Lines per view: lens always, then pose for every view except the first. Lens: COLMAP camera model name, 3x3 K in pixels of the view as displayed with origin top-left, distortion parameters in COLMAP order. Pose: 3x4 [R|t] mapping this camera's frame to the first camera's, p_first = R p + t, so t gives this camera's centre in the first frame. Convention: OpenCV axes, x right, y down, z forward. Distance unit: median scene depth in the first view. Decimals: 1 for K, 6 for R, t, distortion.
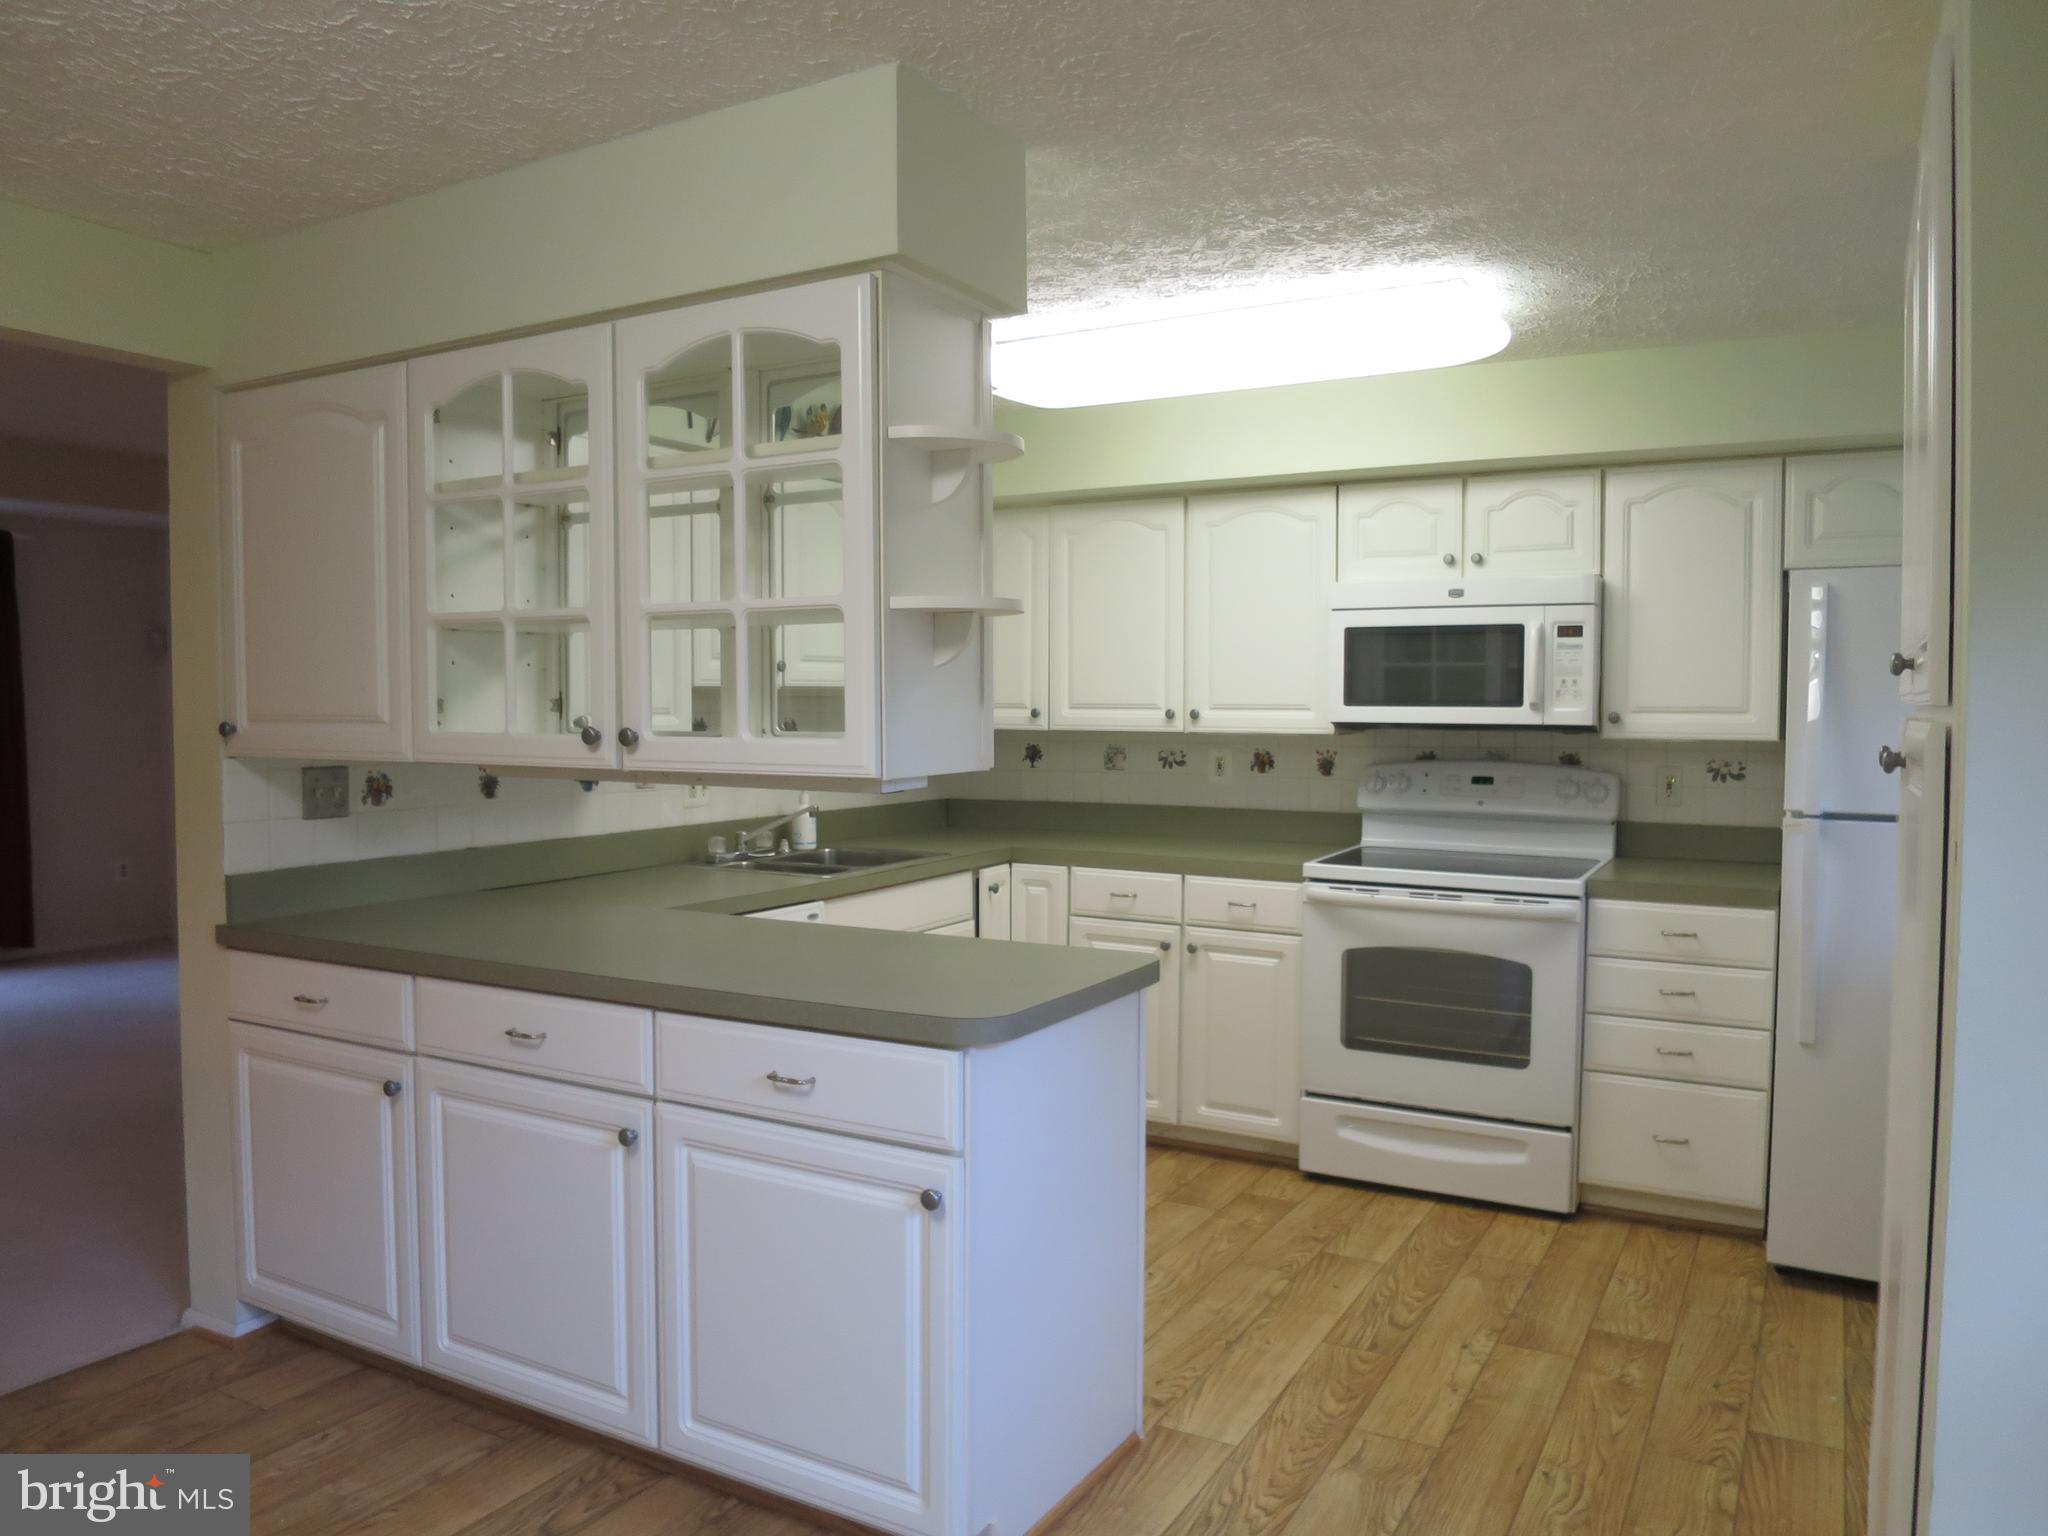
lens RADIAL K [[1461.1, 0, 1024.0], [0, 1461.1, 768.0], [0, 0, 1]] dist [-0.069014, 0.021580]
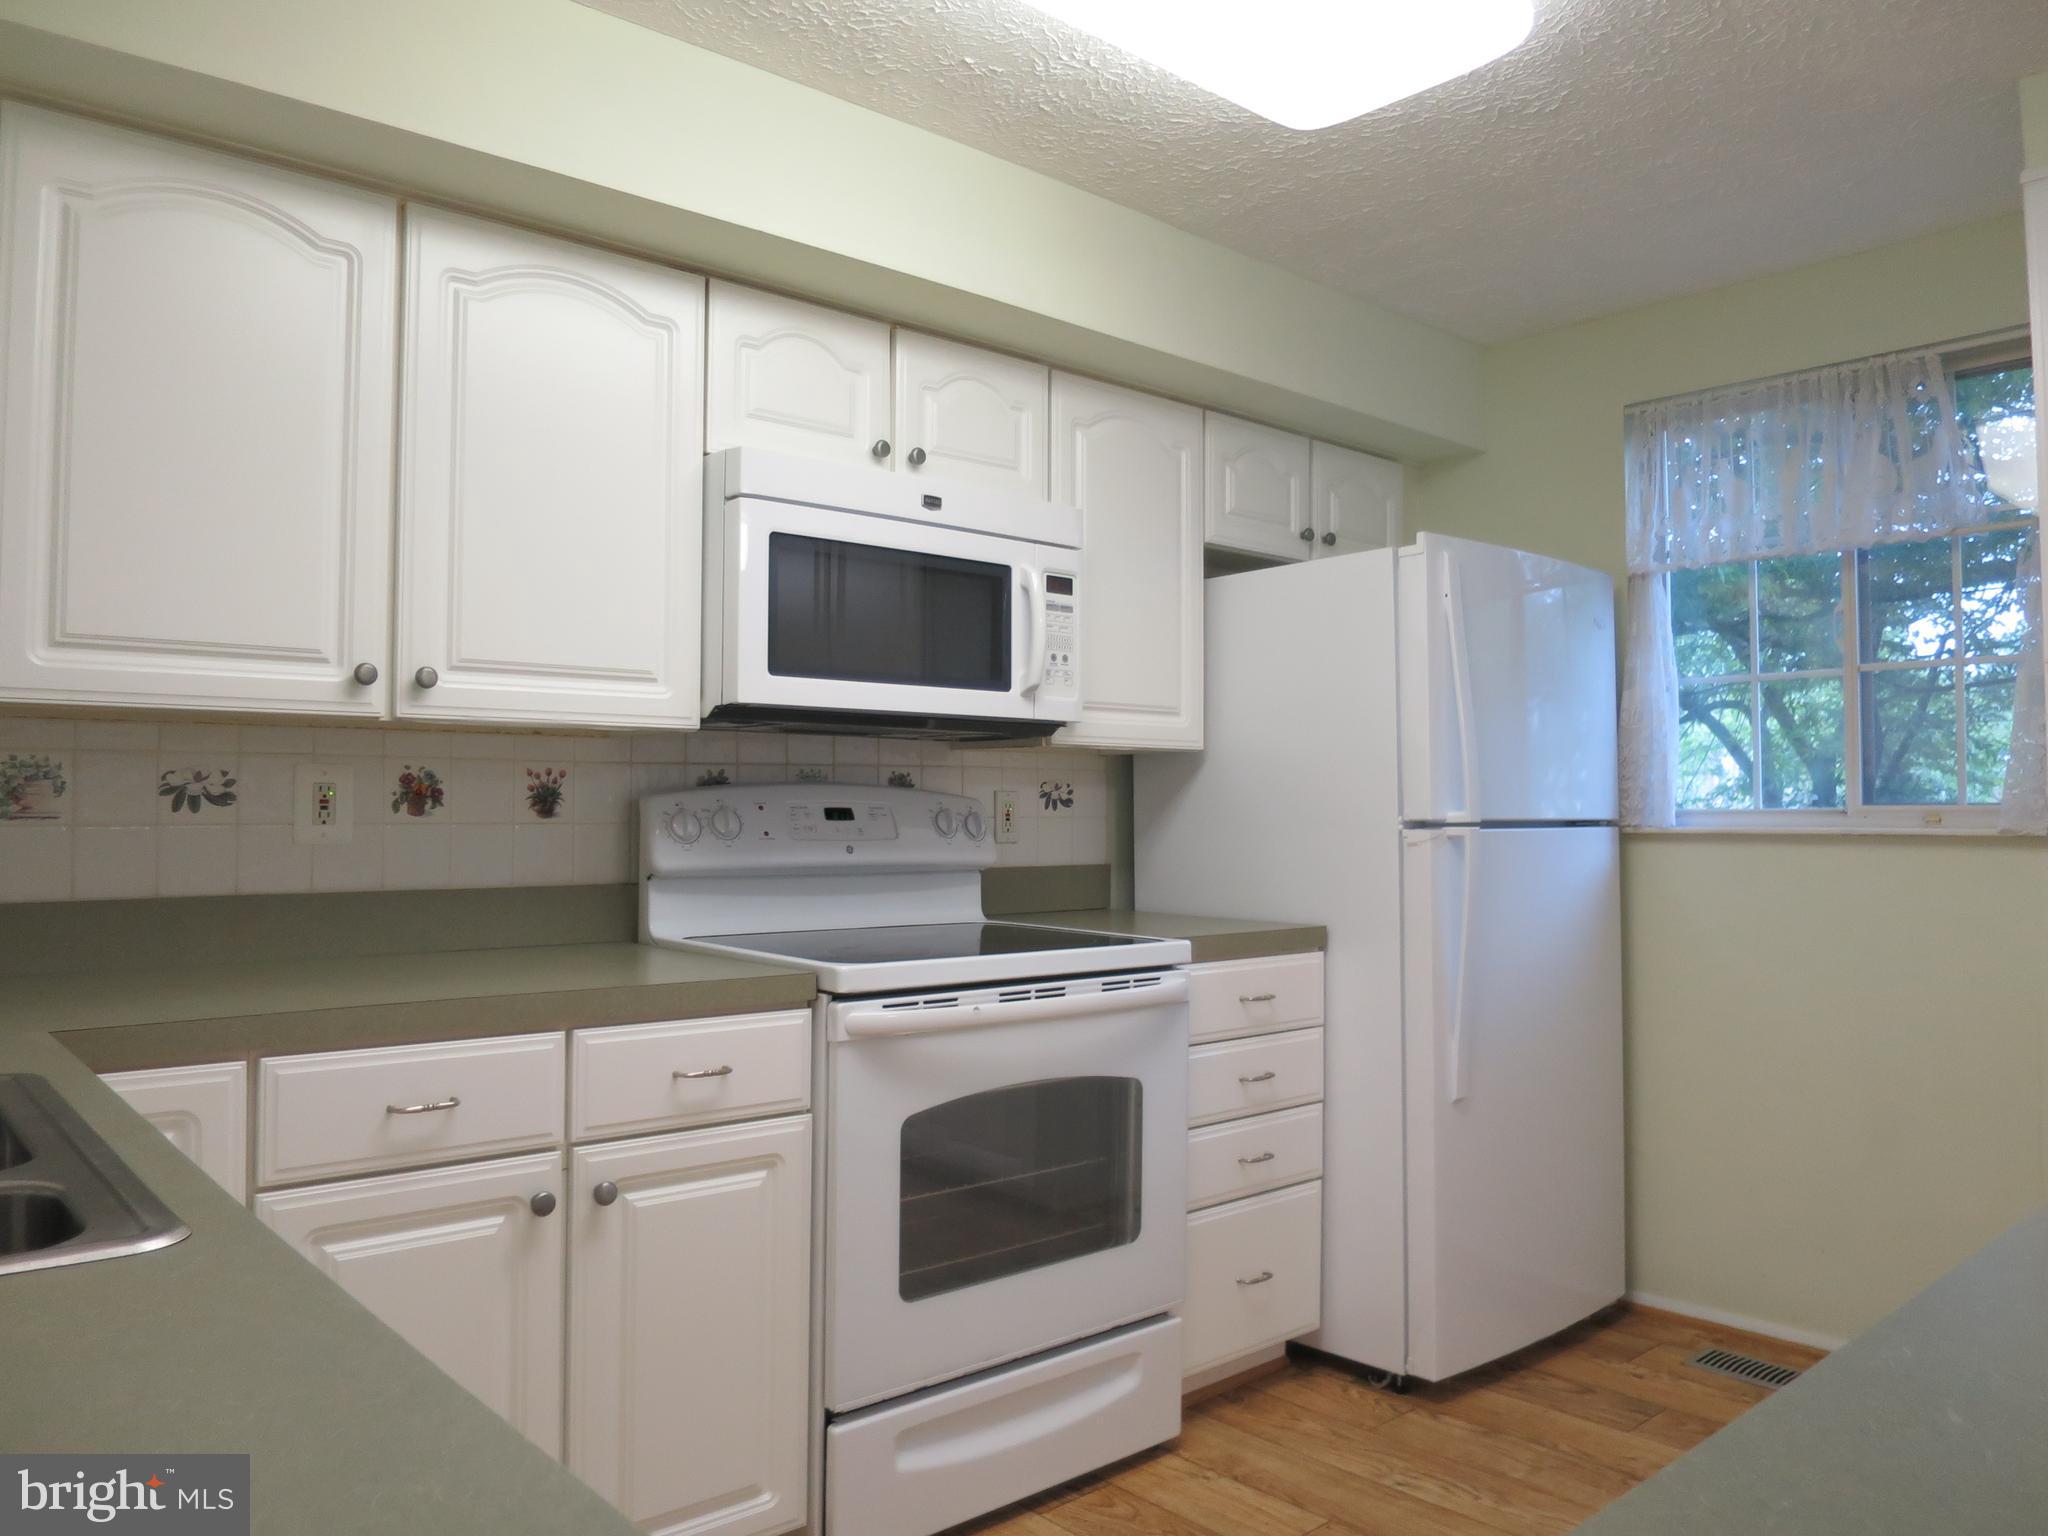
lens RADIAL K [[1461.1, 0, 1024.0], [0, 1461.1, 768.0], [0, 0, 1]] dist [-0.069014, 0.021580]
pose [[0.336836, 0.023881, 0.941260, -0.259450], [0.043403, 0.998222, -0.040858, 0.018445], [-0.940562, 0.054616, 0.335201, 0.733514]]
